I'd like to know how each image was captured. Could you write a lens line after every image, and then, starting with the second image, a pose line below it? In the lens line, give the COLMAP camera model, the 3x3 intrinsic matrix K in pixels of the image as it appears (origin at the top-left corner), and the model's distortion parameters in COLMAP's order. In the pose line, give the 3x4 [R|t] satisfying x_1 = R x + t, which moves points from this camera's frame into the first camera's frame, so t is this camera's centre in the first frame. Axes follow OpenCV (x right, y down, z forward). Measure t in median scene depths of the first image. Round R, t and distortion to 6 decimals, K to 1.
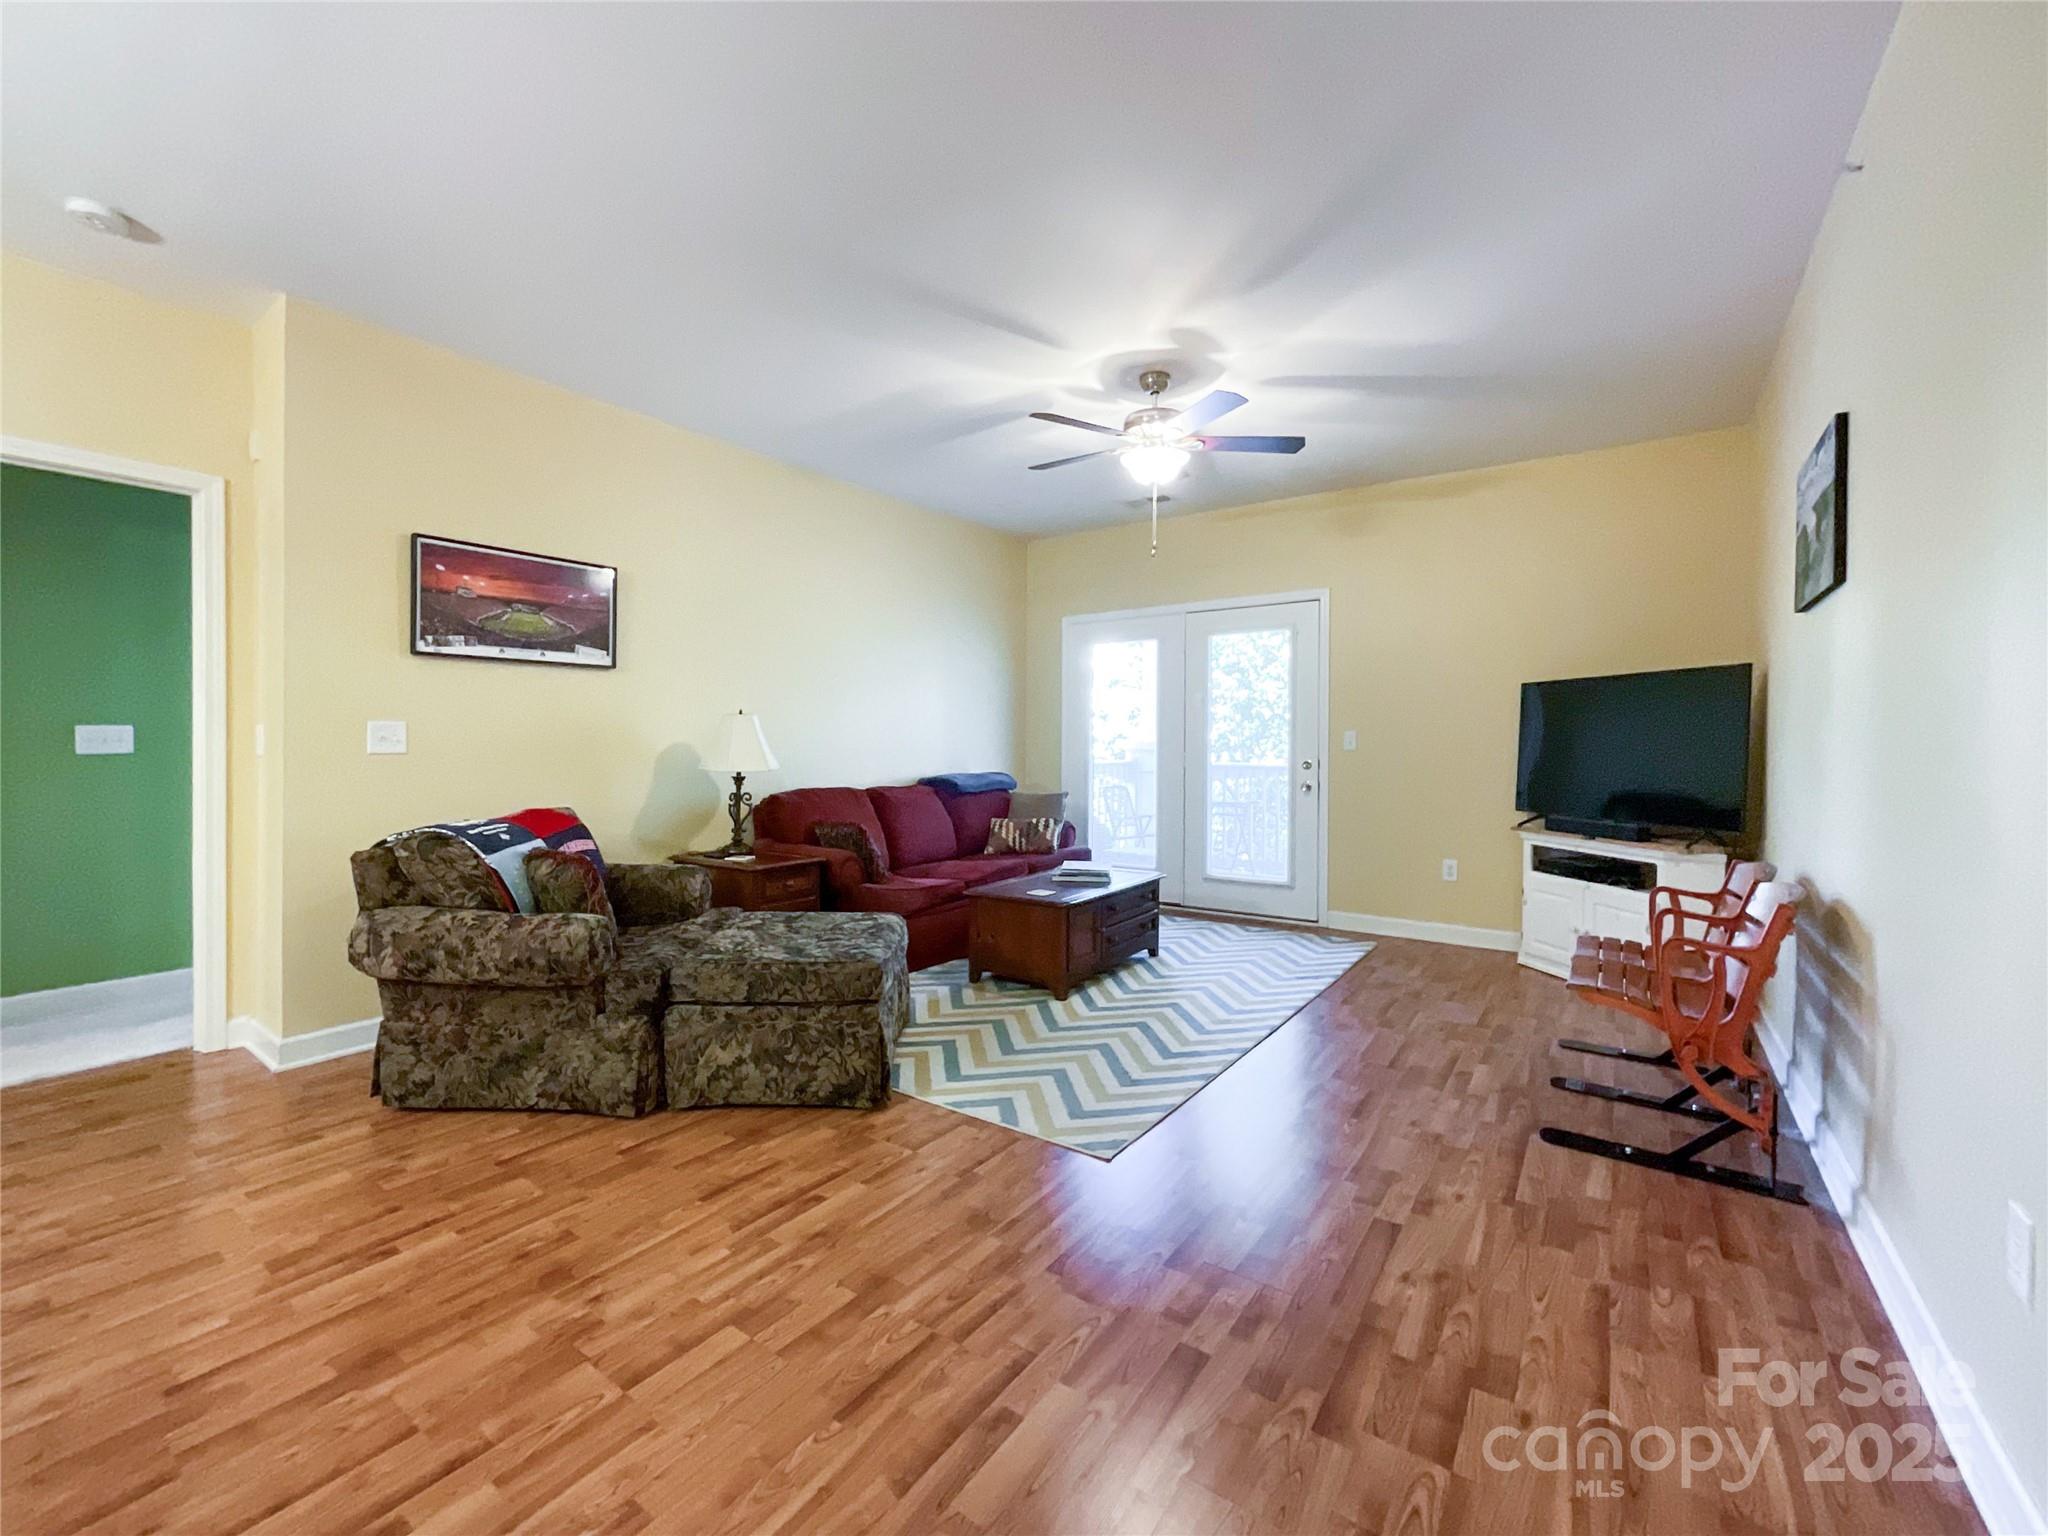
lens RADIAL K [[863.3, 0, 1032.6], [0, 863.3, 735.7], [0, 0, 1]] dist [-0.017644, 0.007951]
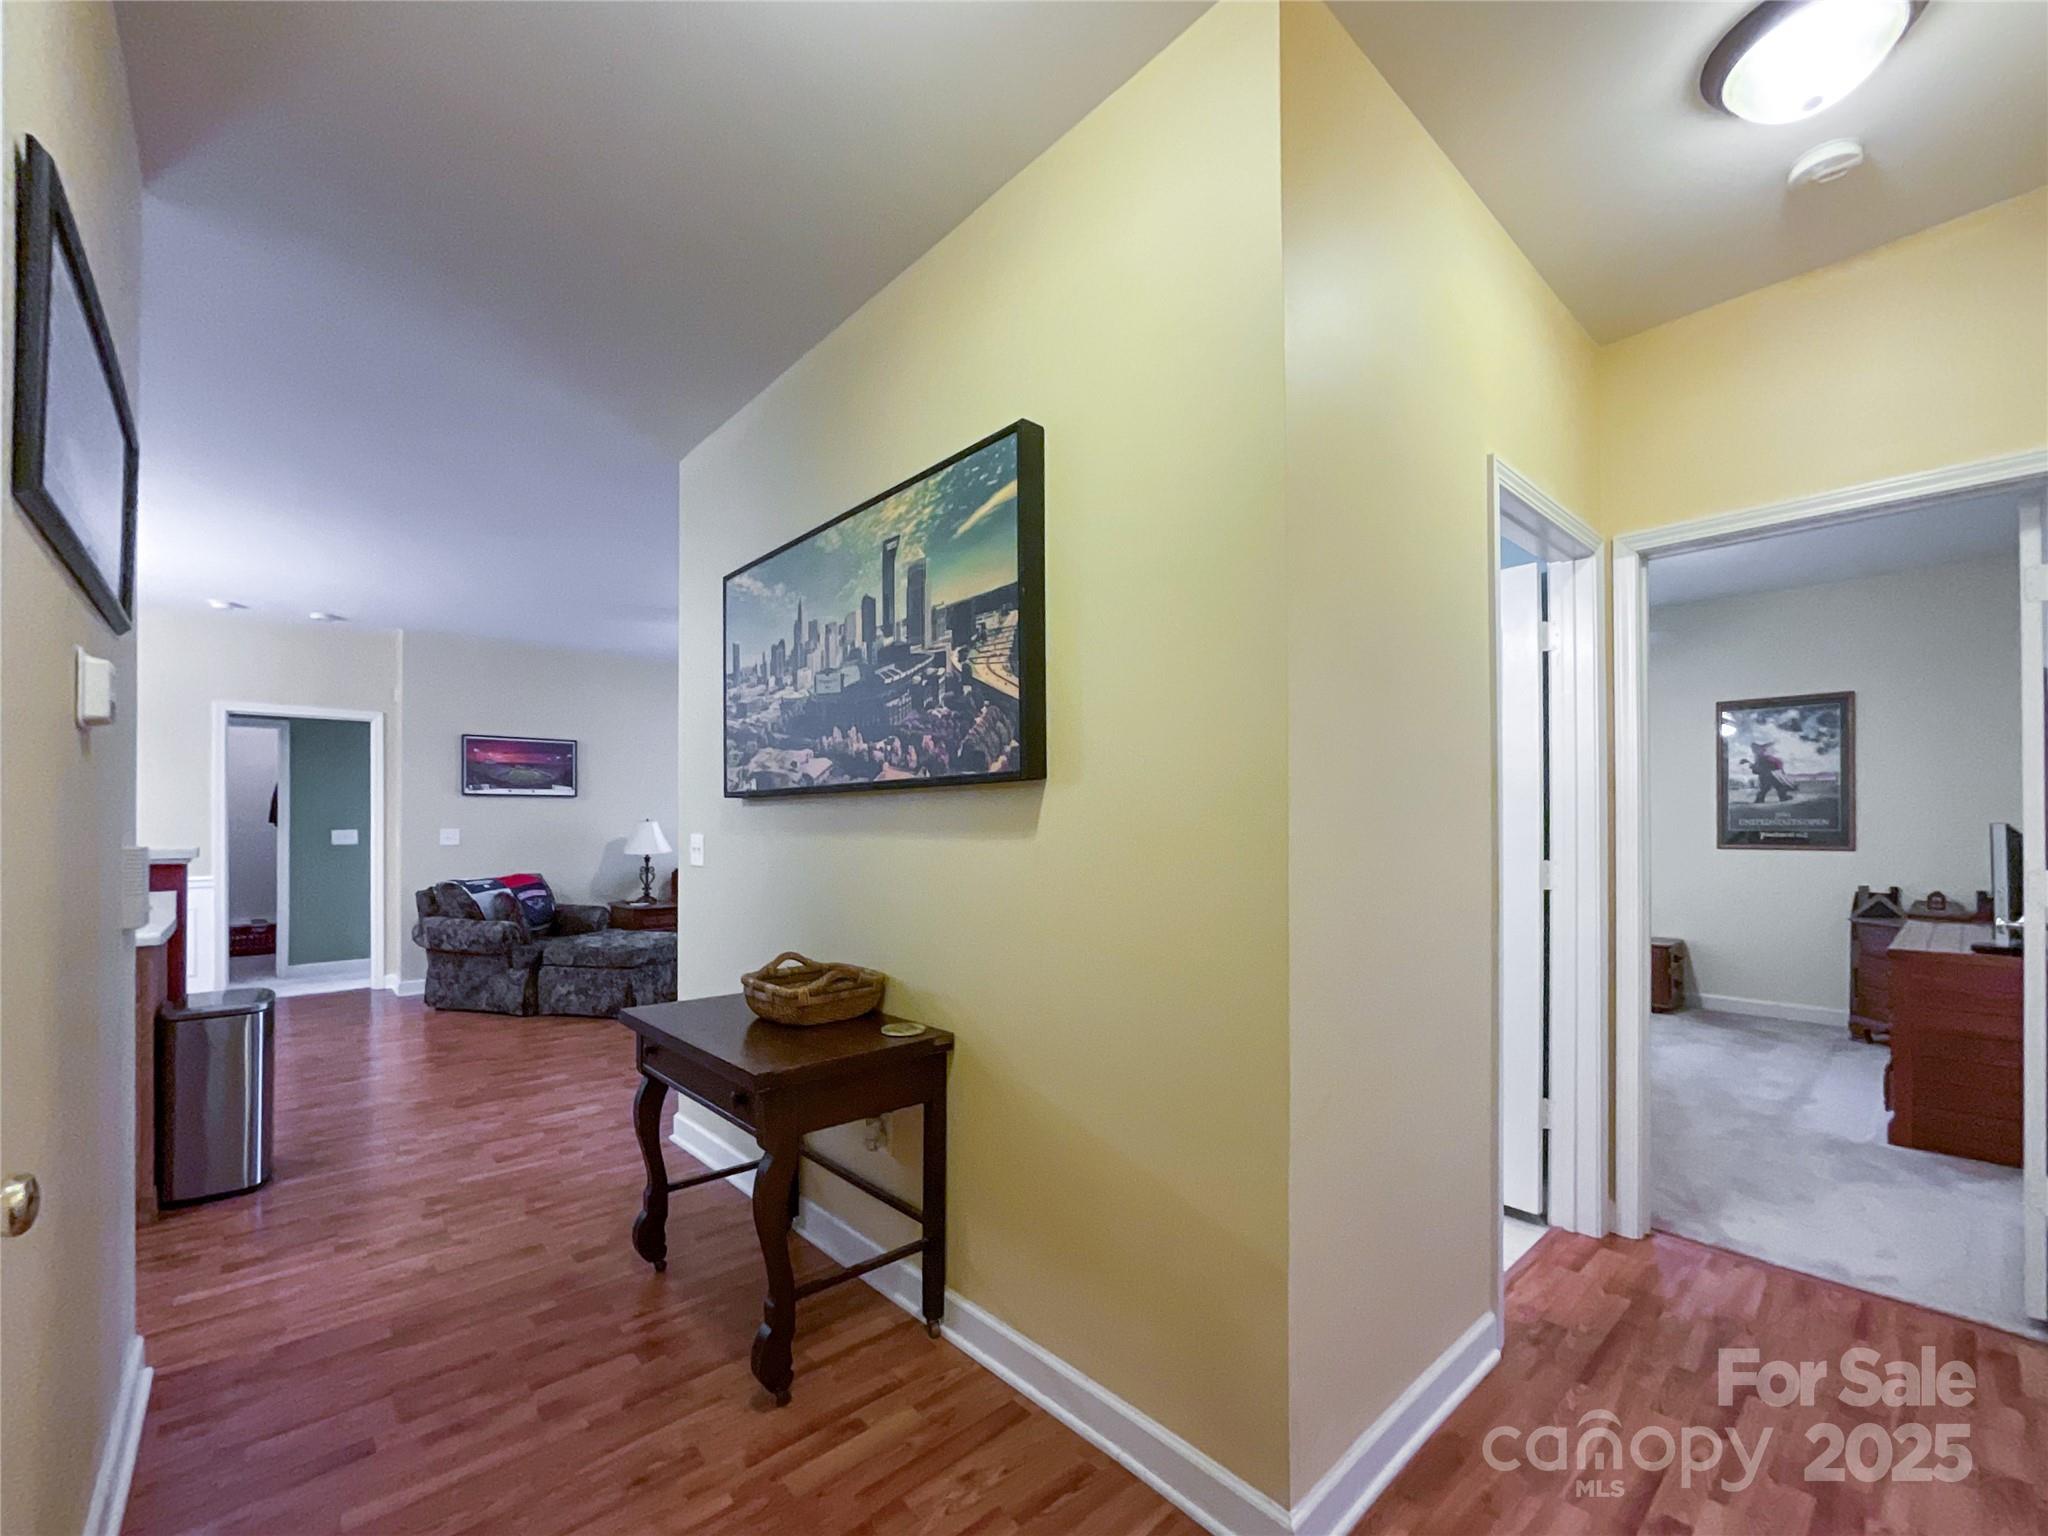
lens RADIAL K [[863.3, 0, 1029.4], [0, 863.3, 818.8], [0, 0, 1]] dist [-0.017644, 0.007951]
pose [[0.976759, -0.005846, -0.214259, 1.012214], [0.006138, 0.999981, 0.000700, -0.034803], [0.214251, -0.001999, 0.976777, -0.675693]]
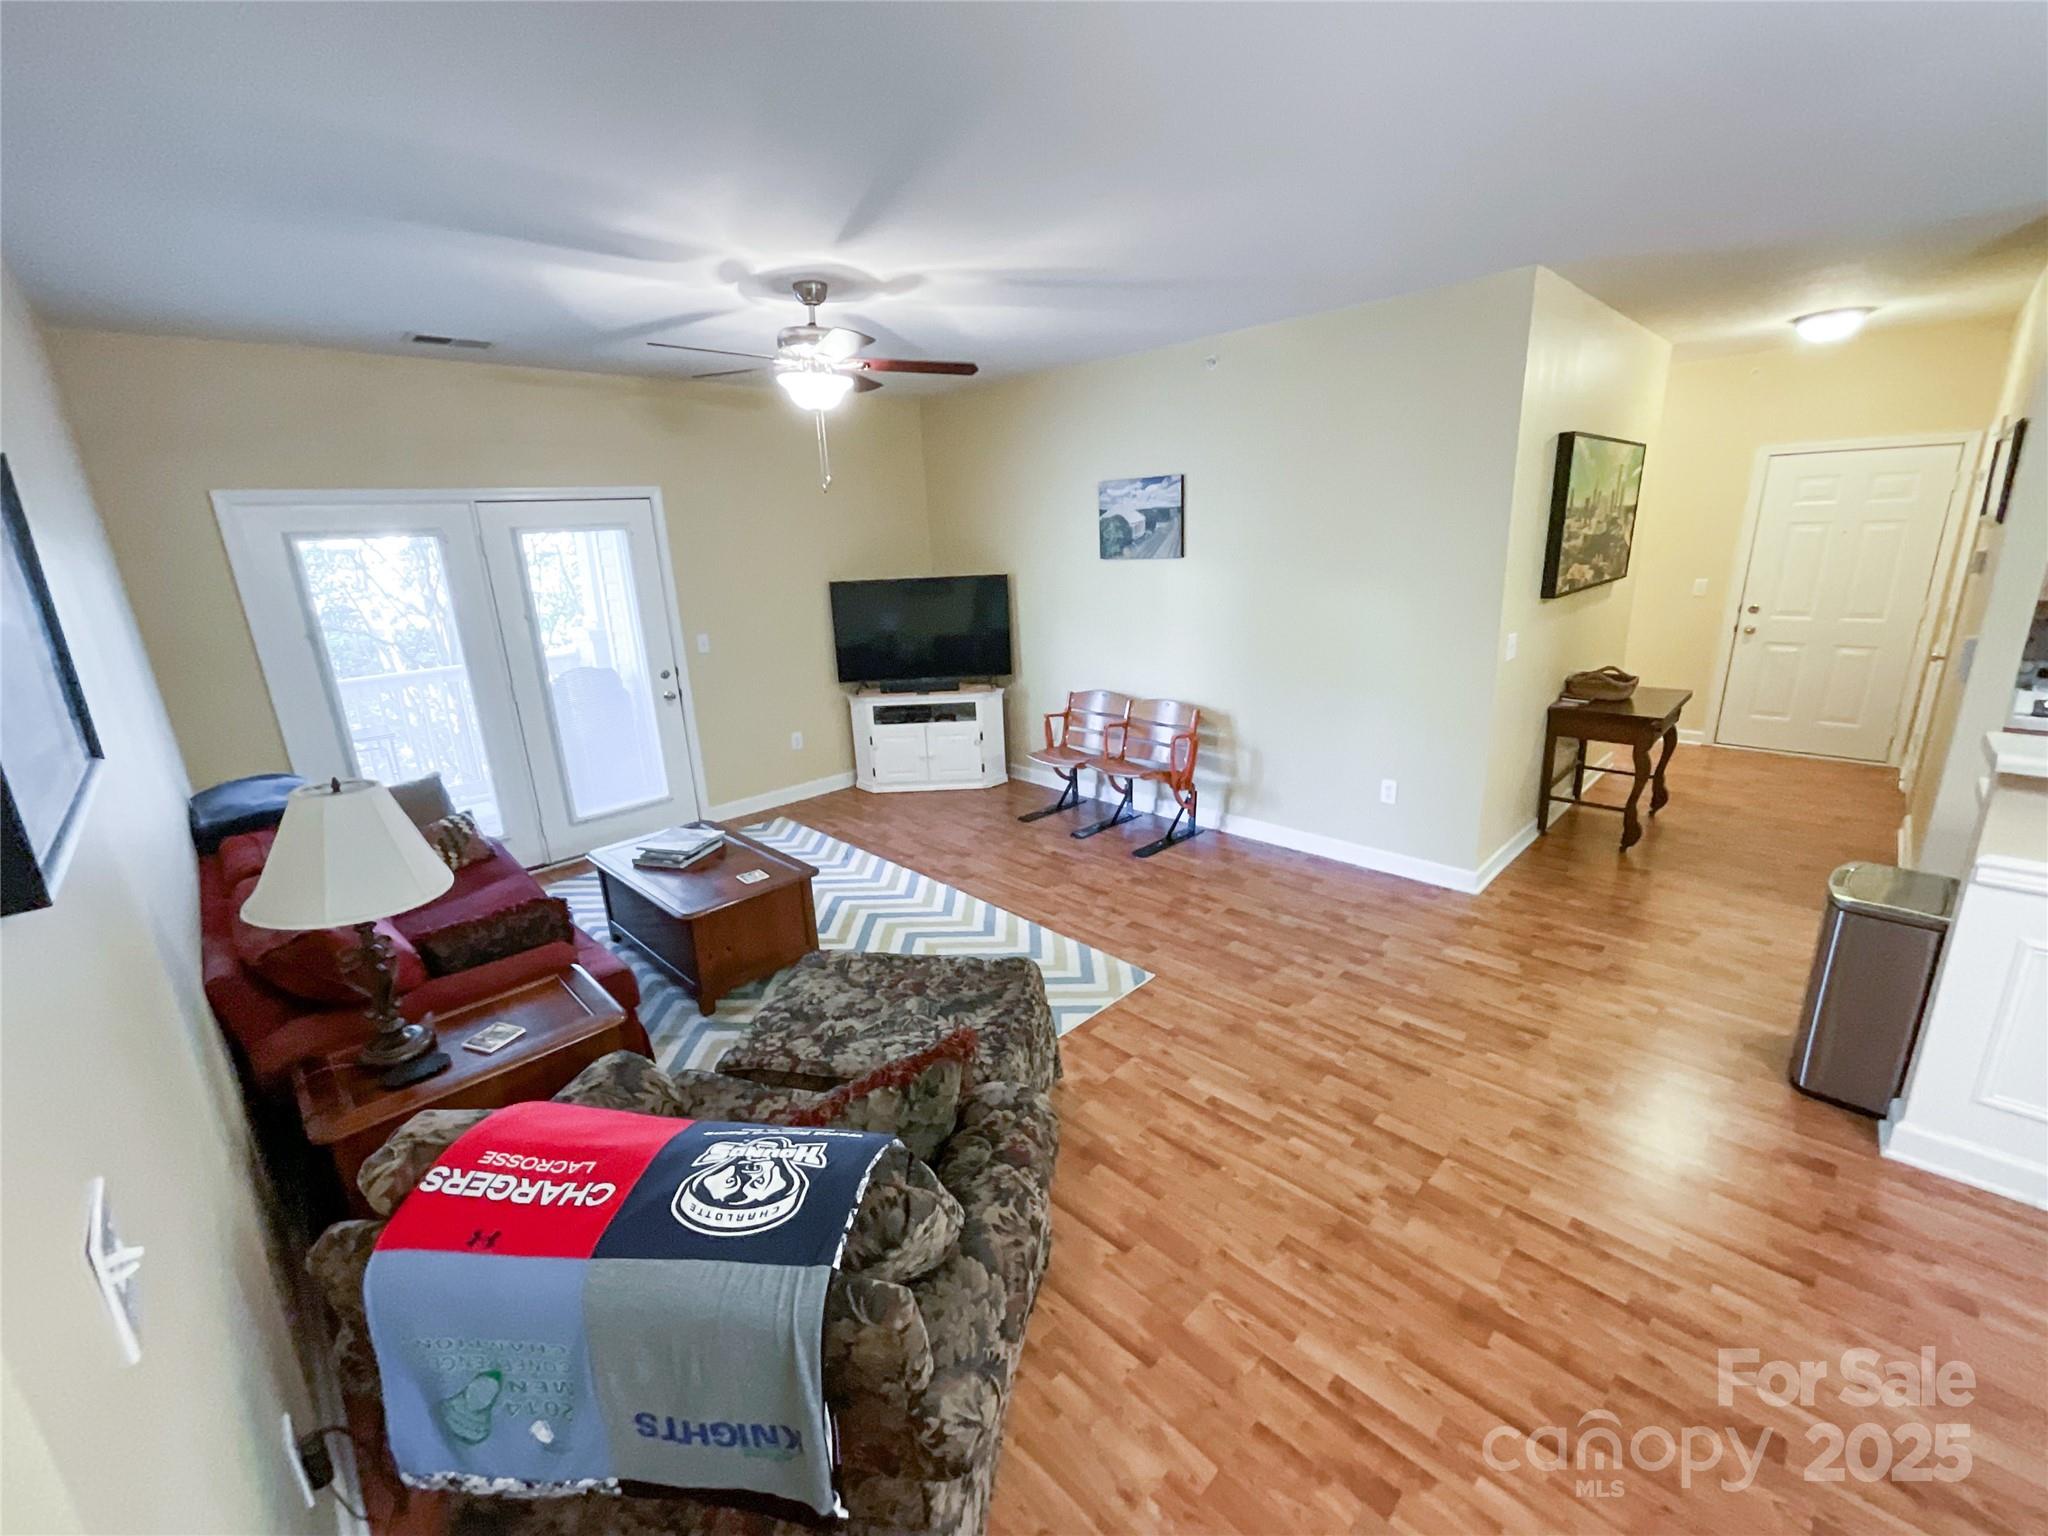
lens RADIAL K [[863.3, 0, 1016.9], [0, 863.3, 758.1], [0, 0, 1]] dist [-0.017644, 0.007951]
pose [[0.165330, -0.269276, 0.948766, -0.933227], [0.033749, 0.962986, 0.267431, -0.202399], [-0.985661, -0.012195, 0.168298, 0.735627]]
